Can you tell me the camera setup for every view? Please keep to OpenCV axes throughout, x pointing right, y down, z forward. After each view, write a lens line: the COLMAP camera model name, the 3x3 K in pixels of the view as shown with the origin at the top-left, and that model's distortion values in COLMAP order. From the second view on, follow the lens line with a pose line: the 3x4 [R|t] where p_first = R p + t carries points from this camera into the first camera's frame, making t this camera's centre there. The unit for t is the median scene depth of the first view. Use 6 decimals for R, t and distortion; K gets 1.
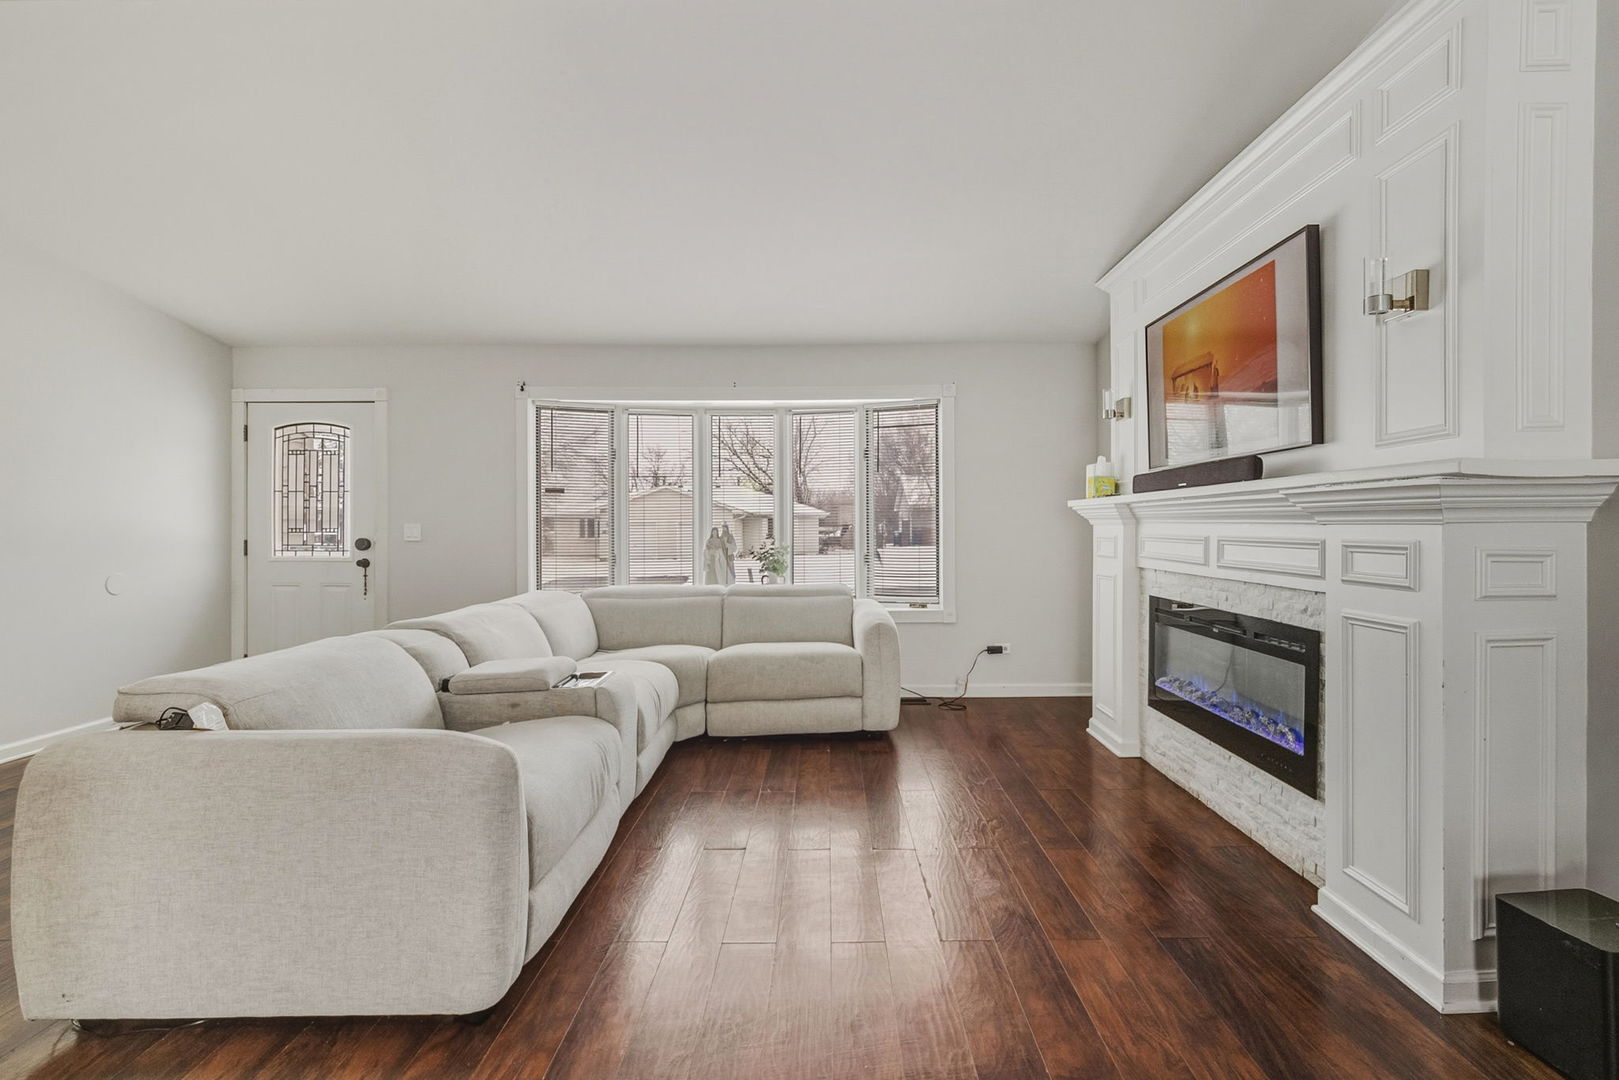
lens RADIAL K [[743.0, 0, 826.4], [0, 743.0, 523.1], [0, 0, 1]] dist [-0.001685, -0.000513]
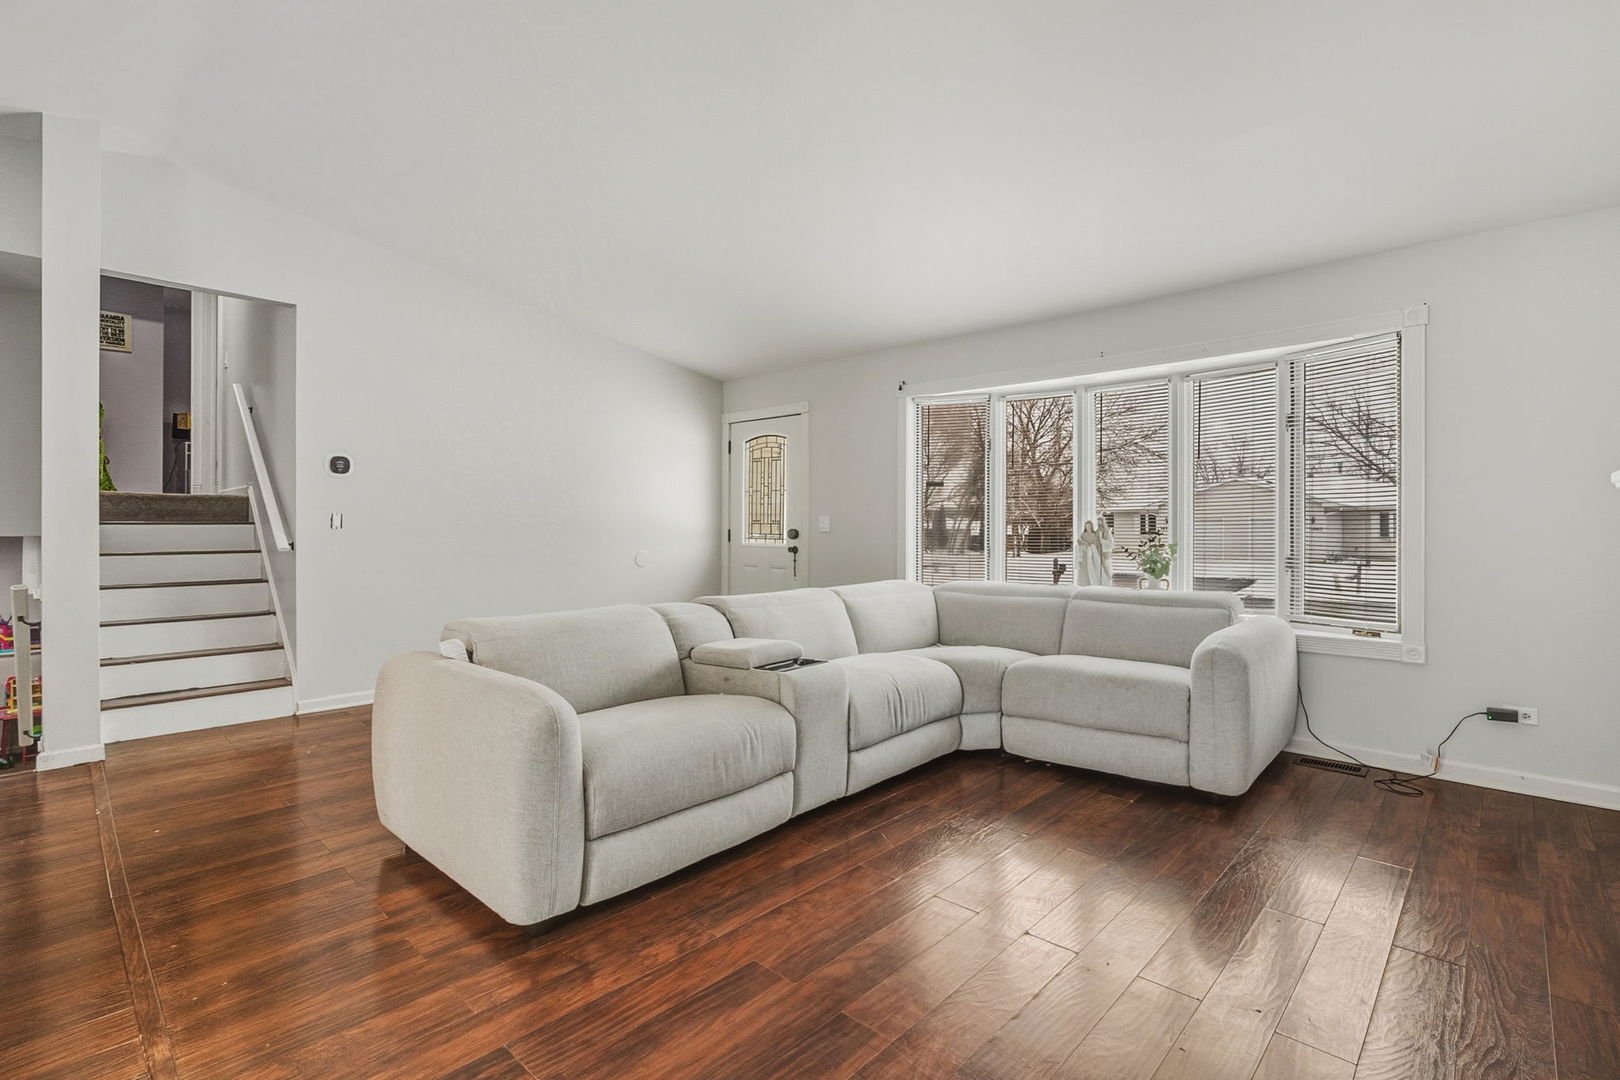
lens RADIAL K [[743.5, 0, 826.9], [0, 743.5, 523.1], [0, 0, 1]] dist [-0.001685, -0.000513]
pose [[0.743924, 0.004021, -0.668252, 0.218280], [-0.000834, 0.999987, 0.005089, 0.004814], [0.668264, -0.003229, 0.743918, 0.147541]]
